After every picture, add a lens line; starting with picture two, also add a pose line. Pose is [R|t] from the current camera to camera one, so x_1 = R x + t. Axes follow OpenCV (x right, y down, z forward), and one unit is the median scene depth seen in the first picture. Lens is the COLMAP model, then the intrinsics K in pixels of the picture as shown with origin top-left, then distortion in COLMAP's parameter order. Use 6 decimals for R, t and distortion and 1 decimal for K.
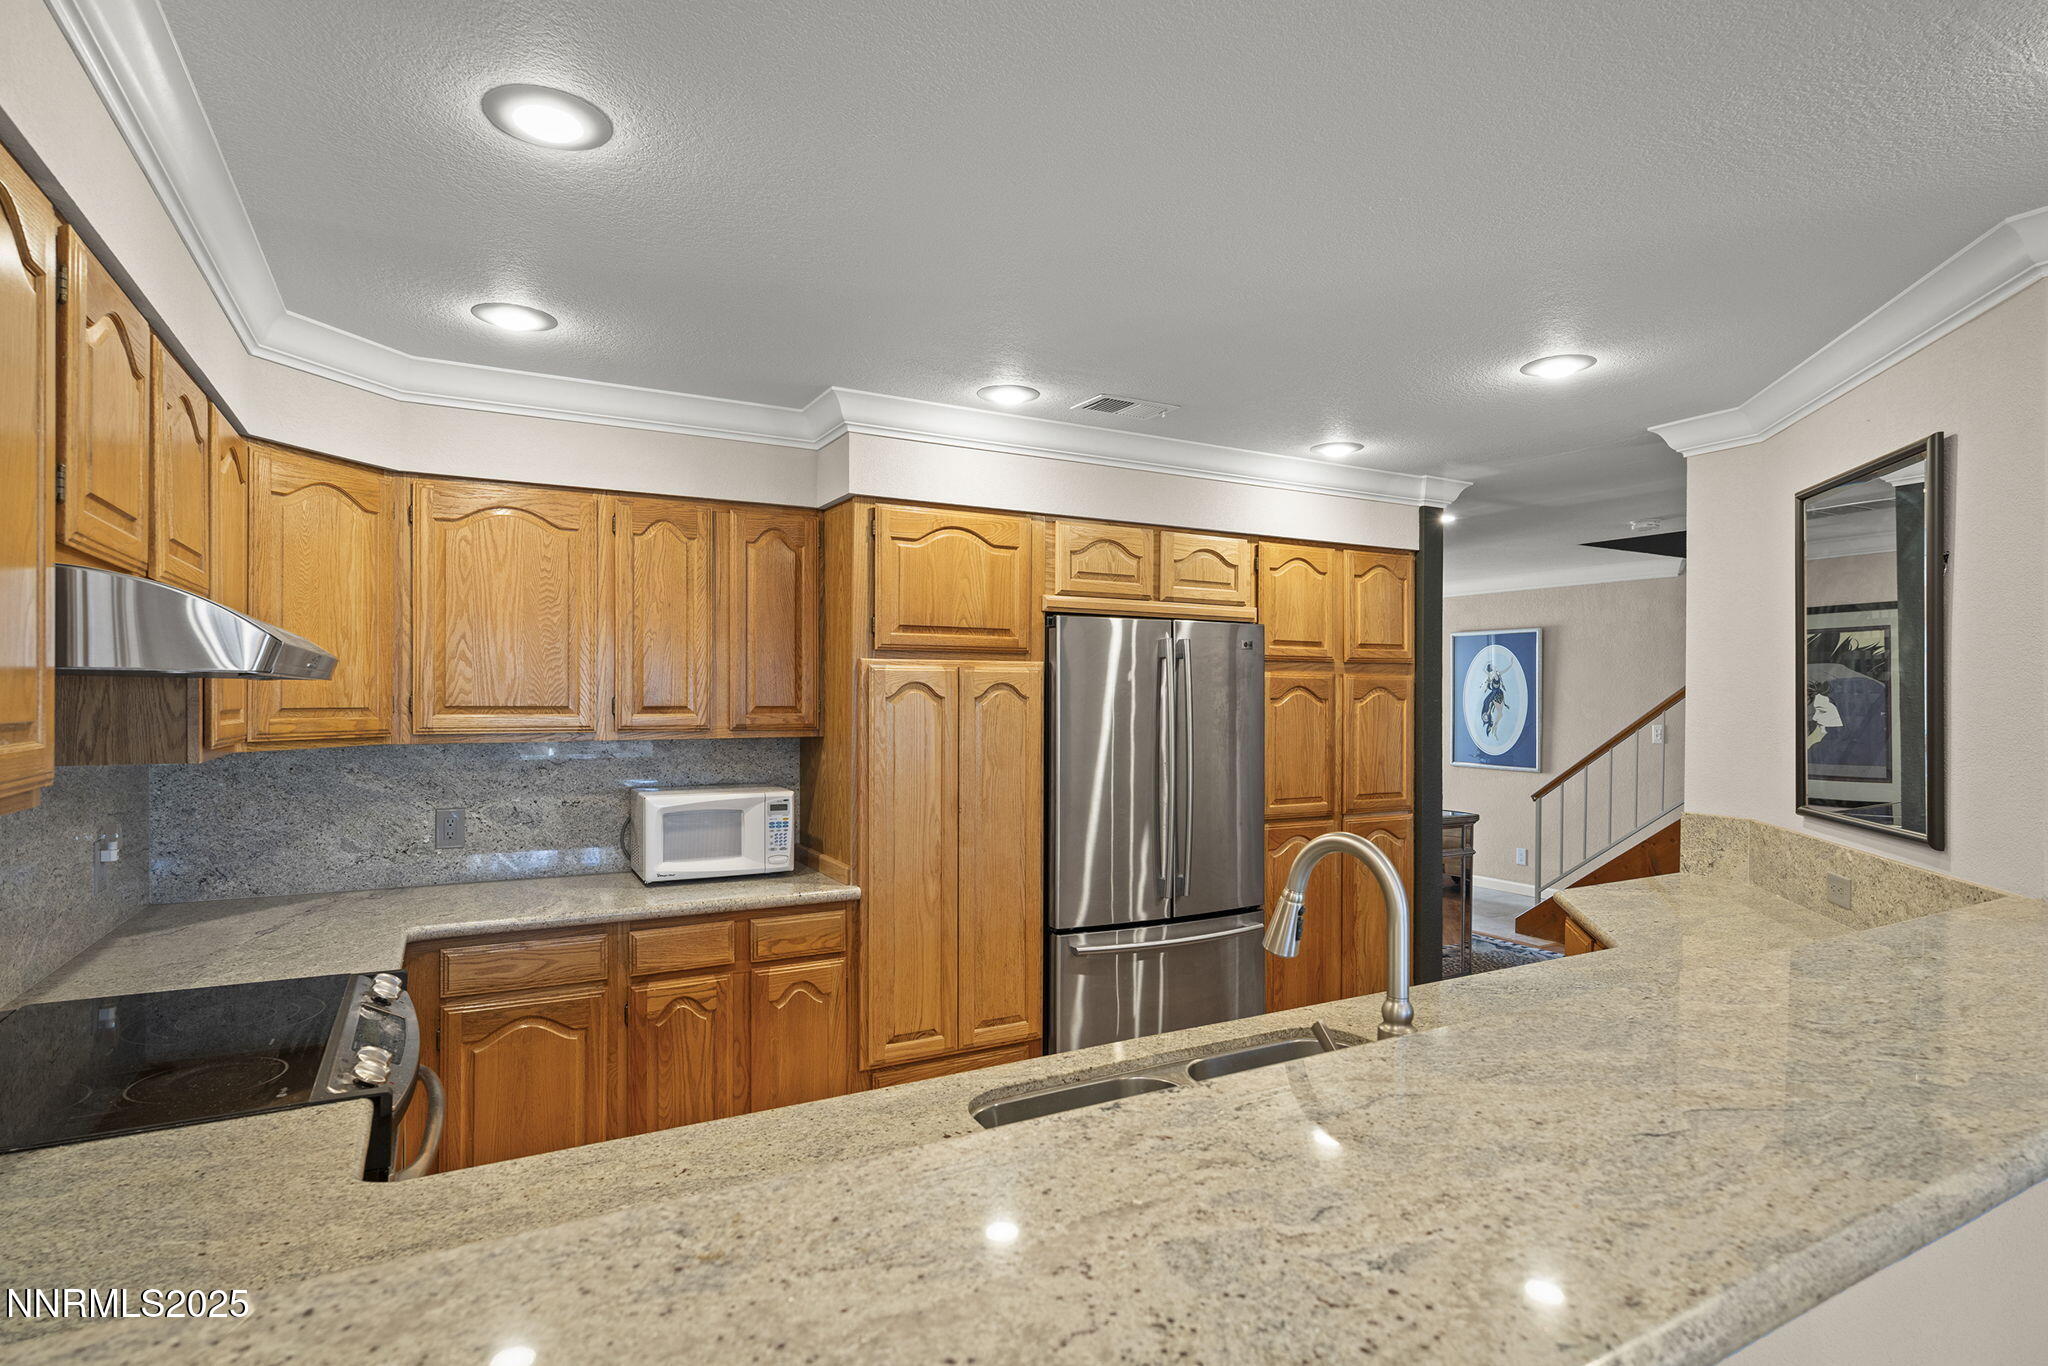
lens RADIAL K [[1078.6, 0, 1017.2], [0, 1078.6, 696.7], [0, 0, 1]] dist [-0.001542, 0.000355]
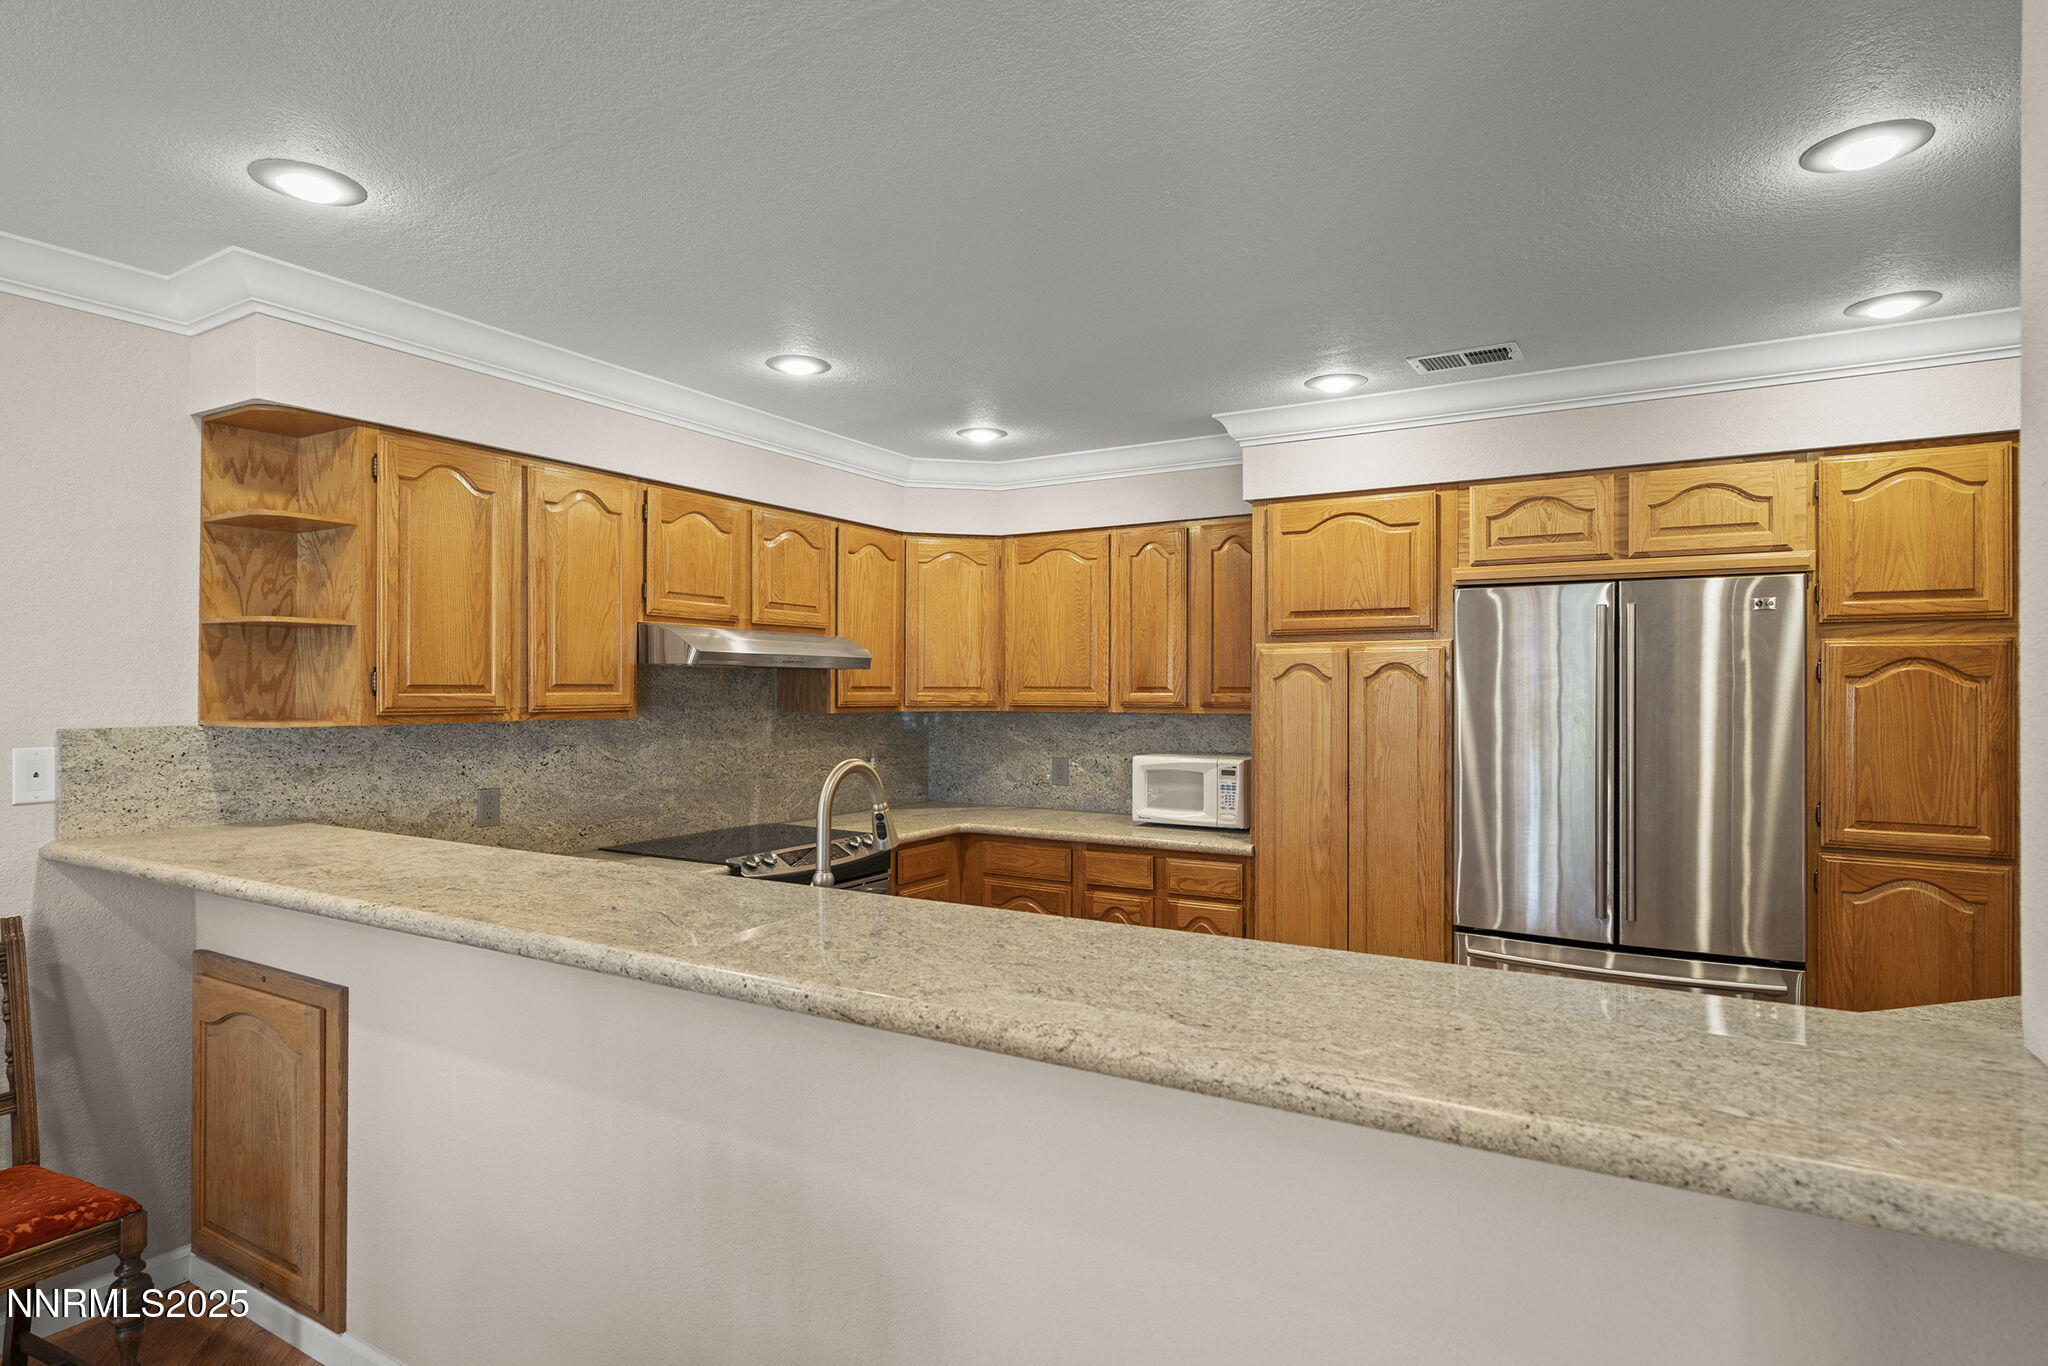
lens RADIAL K [[1098.6, 0, 990.7], [0, 1098.6, 679.3], [0, 0, 1]] dist [0.007959, 0.002122]
pose [[0.487195, -0.010012, -0.873236, 0.708568], [-0.000248, 0.999933, -0.011603, 0.014737], [0.873293, 0.005870, 0.487160, 0.190494]]
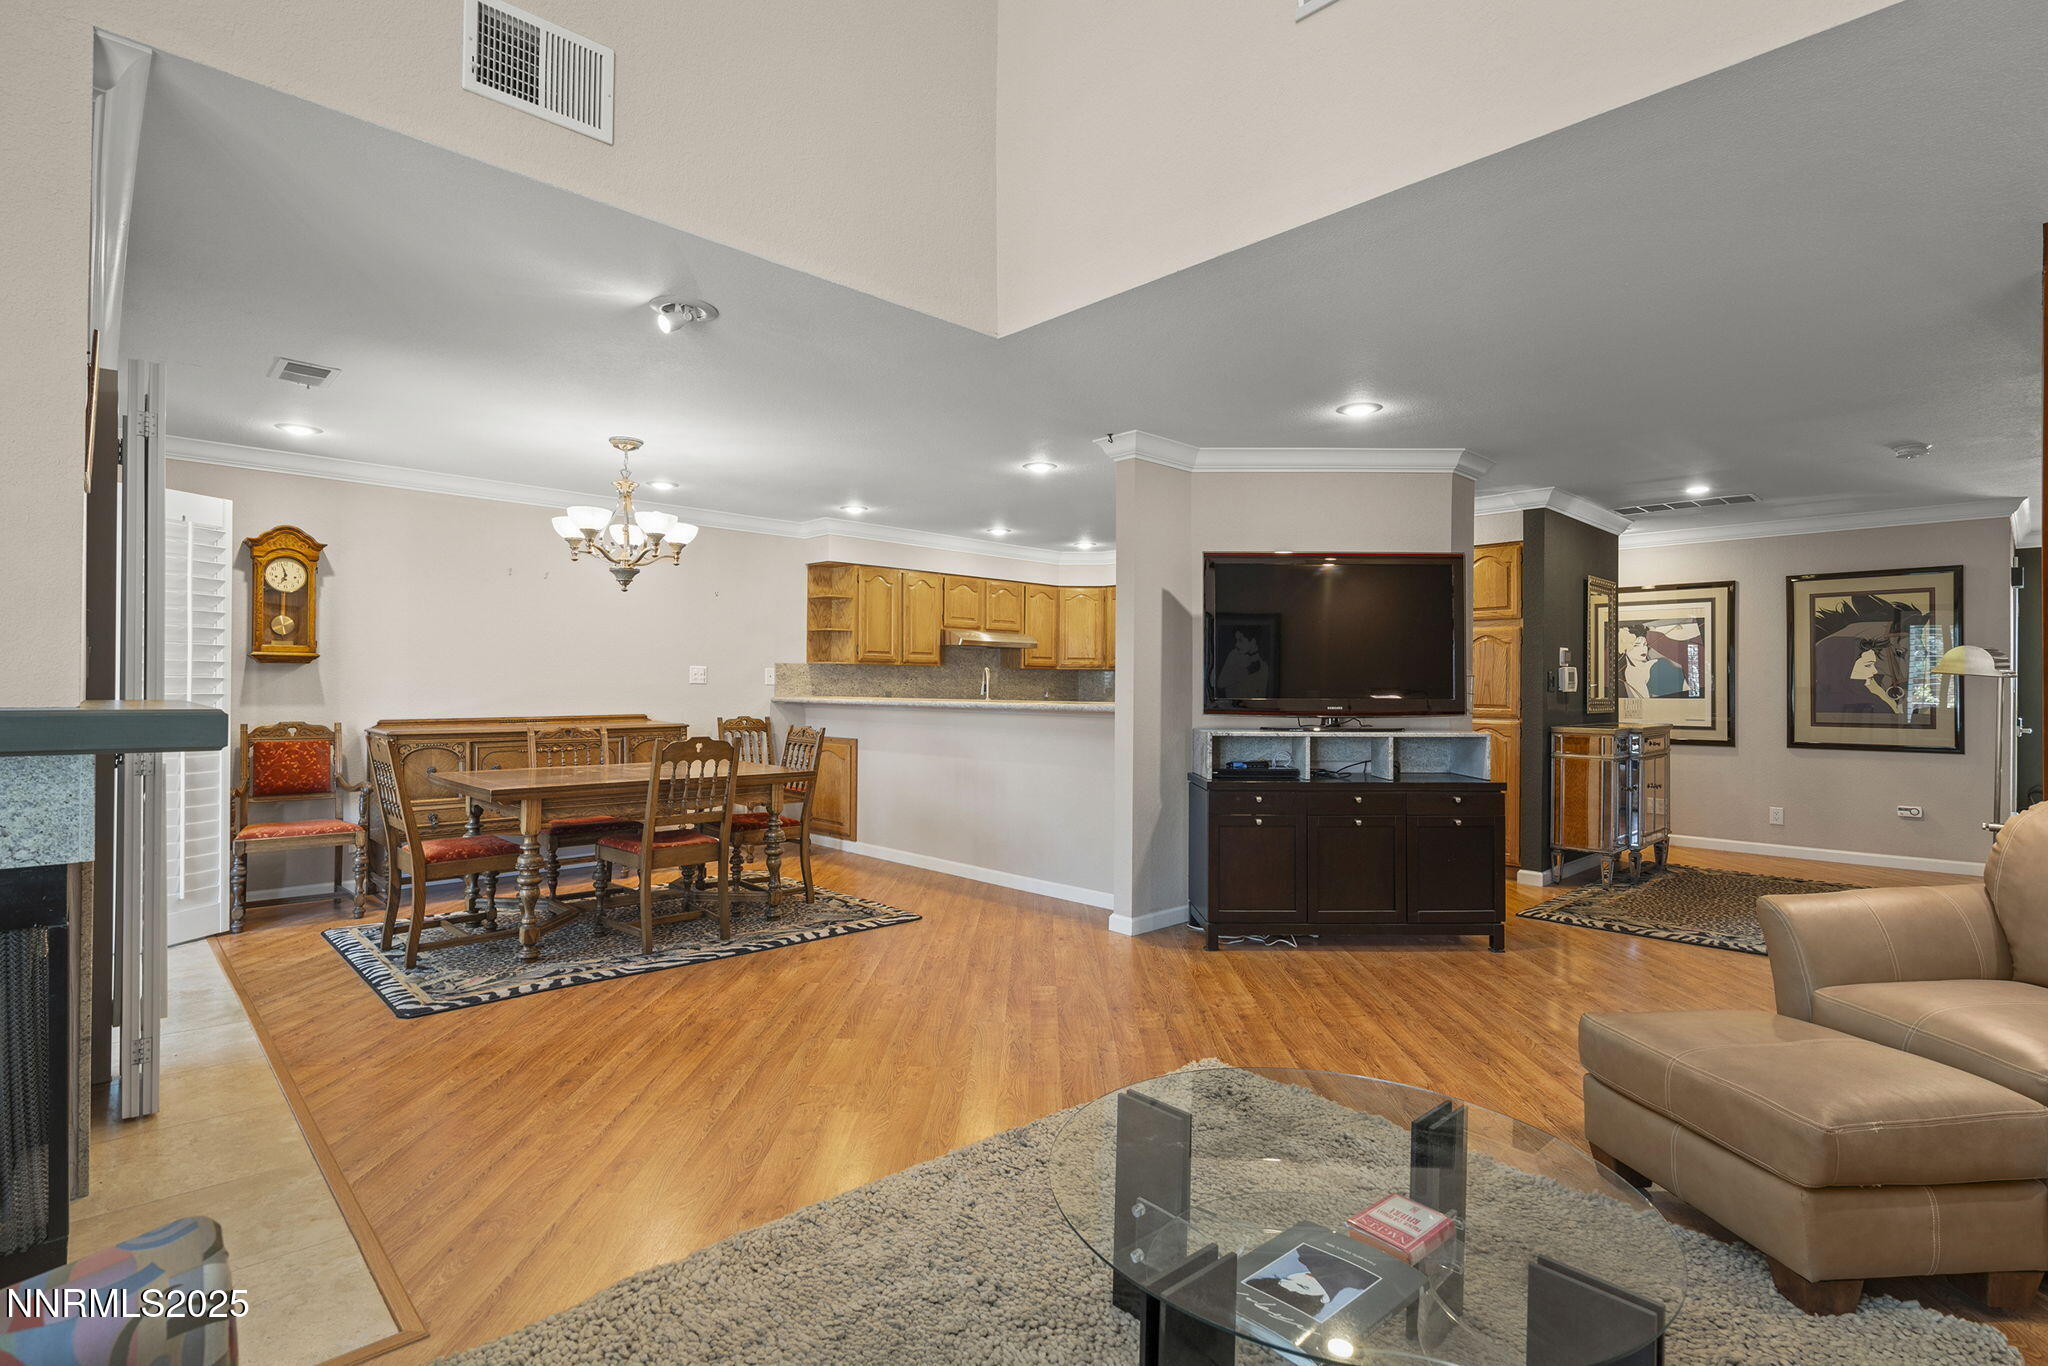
lens RADIAL K [[1017.4, 0, 1014.7], [0, 1017.4, 685.7], [0, 0, 1]] dist [0.001720, 0.000191]
pose [[0.259517, -0.004993, -0.965726, 2.098849], [-0.005395, 0.999964, -0.006620, 0.103584], [0.965723, 0.006928, 0.259481, -0.068263]]
